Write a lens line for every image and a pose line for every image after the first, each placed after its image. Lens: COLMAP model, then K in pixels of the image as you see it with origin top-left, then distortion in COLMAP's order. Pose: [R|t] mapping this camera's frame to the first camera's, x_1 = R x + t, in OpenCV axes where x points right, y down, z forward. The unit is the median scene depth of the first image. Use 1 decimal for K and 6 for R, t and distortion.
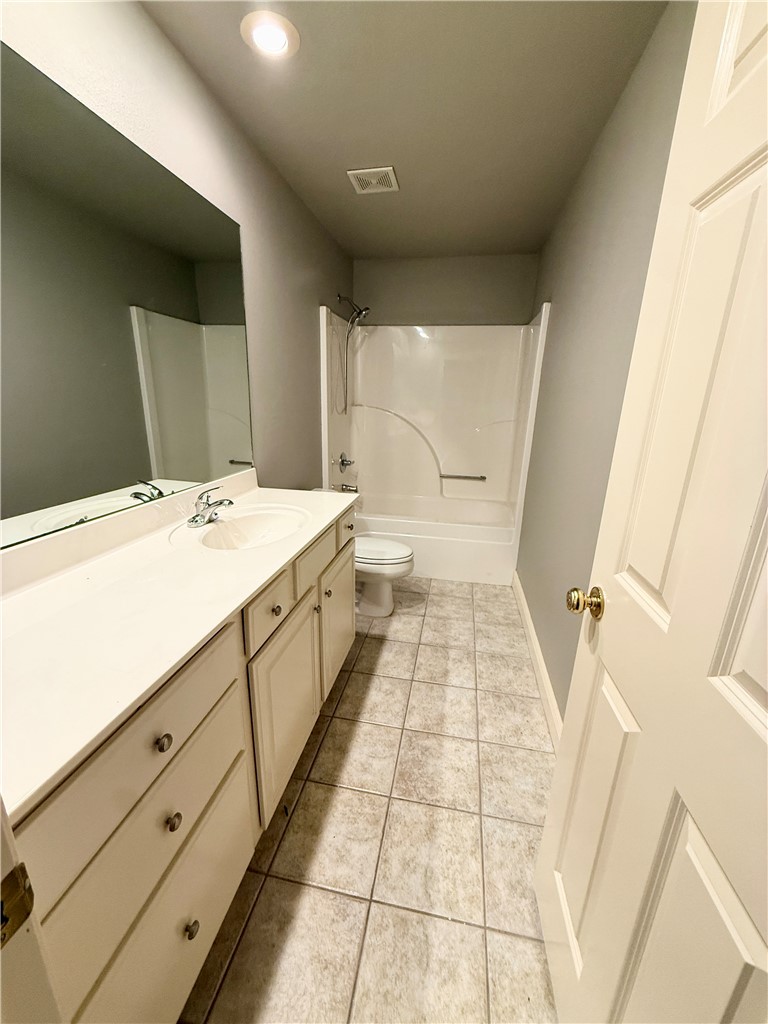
lens RADIAL K [[407.9, 0, 382.7], [0, 407.9, 511.9], [0, 0, 1]] dist [0.001051, -0.000782]
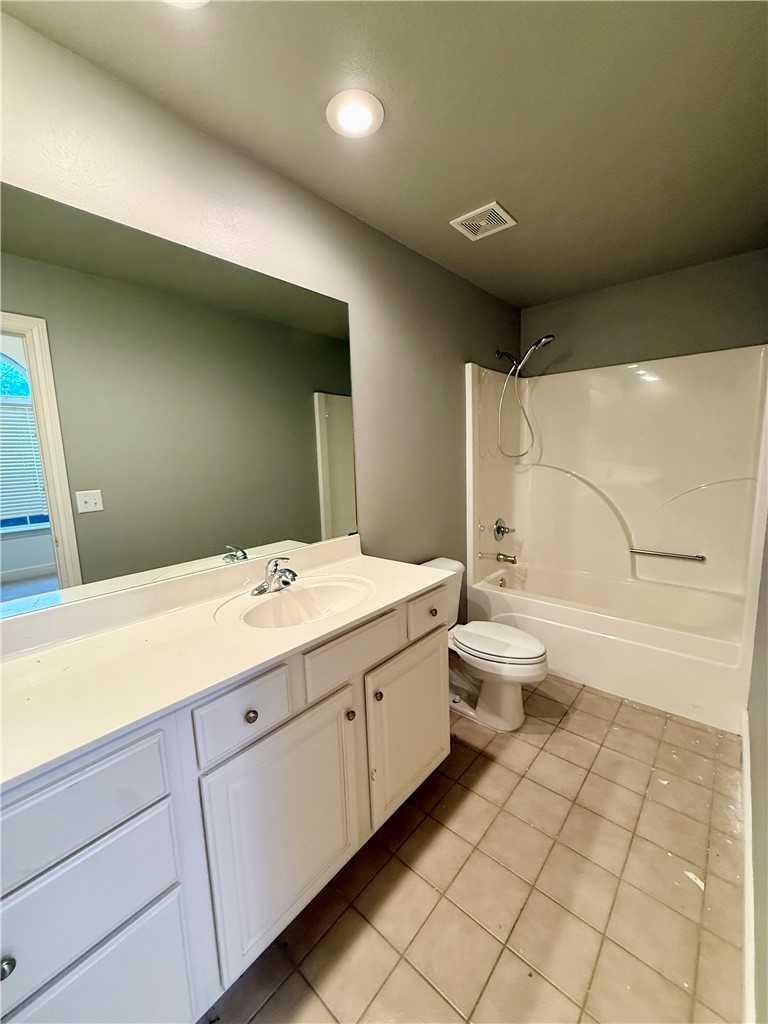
lens RADIAL K [[407.9, 0, 386.1], [0, 407.9, 514.2], [0, 0, 1]] dist [0.001051, -0.000782]
pose [[0.865891, 0.017705, -0.499919, 0.187636], [-0.087583, 0.989302, -0.116662, -0.040920], [0.492506, 0.144801, 0.858179, 0.163218]]
